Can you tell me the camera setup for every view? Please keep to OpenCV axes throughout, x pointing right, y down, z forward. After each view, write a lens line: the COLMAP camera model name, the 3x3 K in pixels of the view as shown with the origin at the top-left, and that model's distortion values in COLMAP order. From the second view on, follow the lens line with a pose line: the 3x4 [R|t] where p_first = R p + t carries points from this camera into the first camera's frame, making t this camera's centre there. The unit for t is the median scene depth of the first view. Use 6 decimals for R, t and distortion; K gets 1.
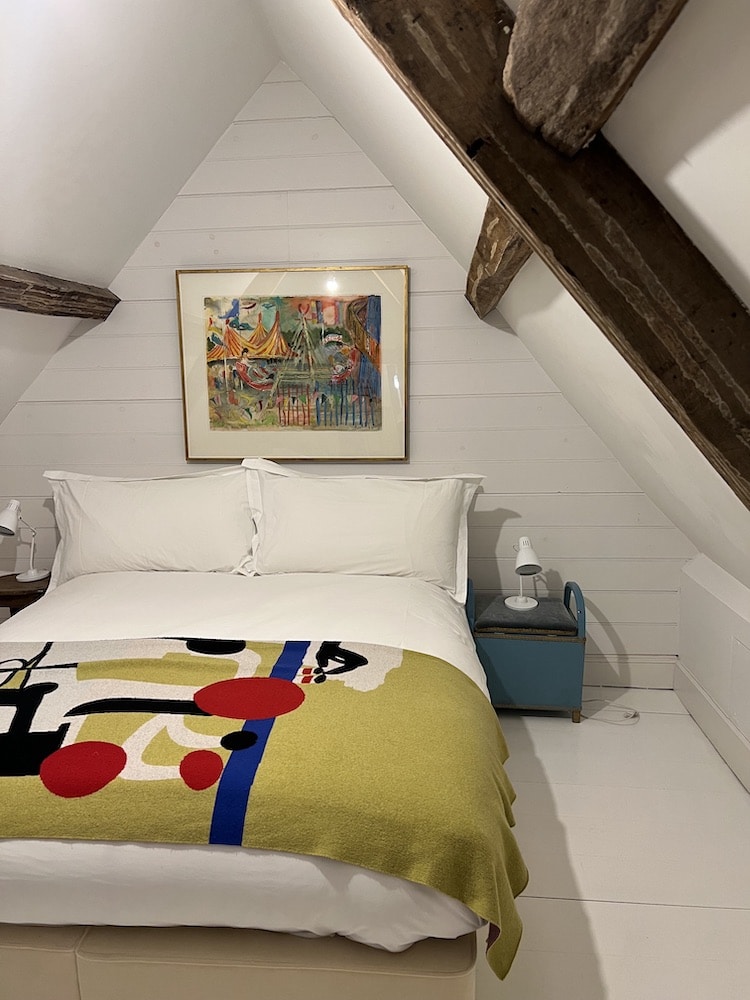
lens RADIAL K [[746.5, 0, 374.1], [0, 746.5, 499.1], [0, 0, 1]] dist [-0.002687, -0.000415]
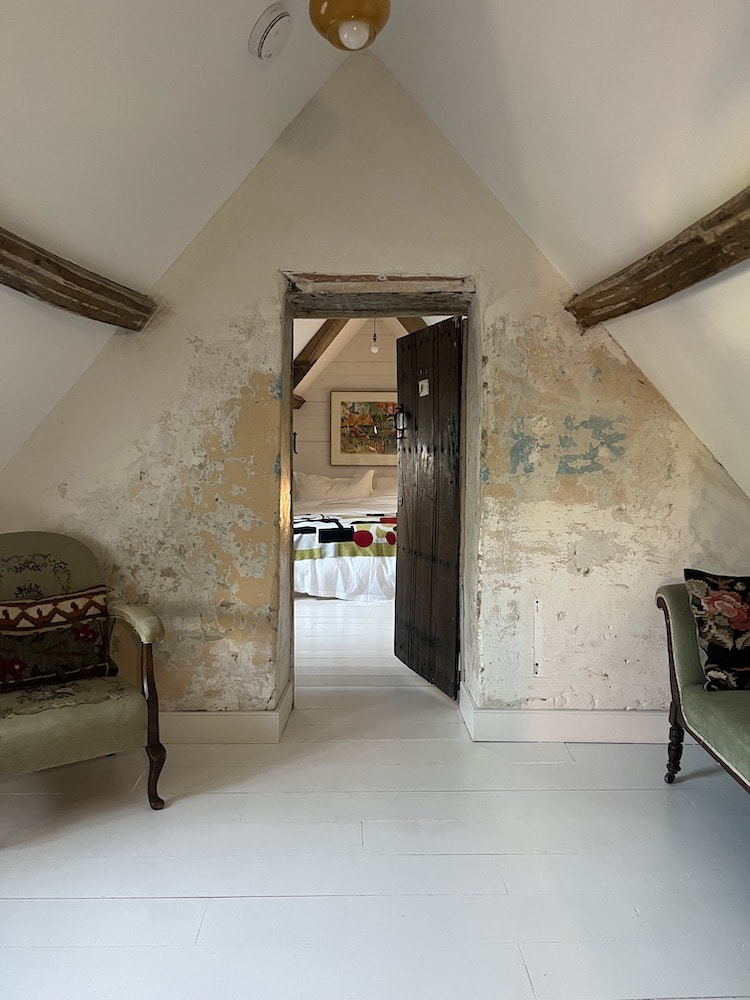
lens RADIAL K [[746.5, 0, 375.3], [0, 746.5, 500.1], [0, 0, 1]] dist [-0.002687, -0.000415]
pose [[0.995136, 0.006223, 0.098313, -0.357274], [-0.001454, 0.998822, -0.048504, 0.186886], [-0.098499, 0.048125, 0.993973, -1.508396]]
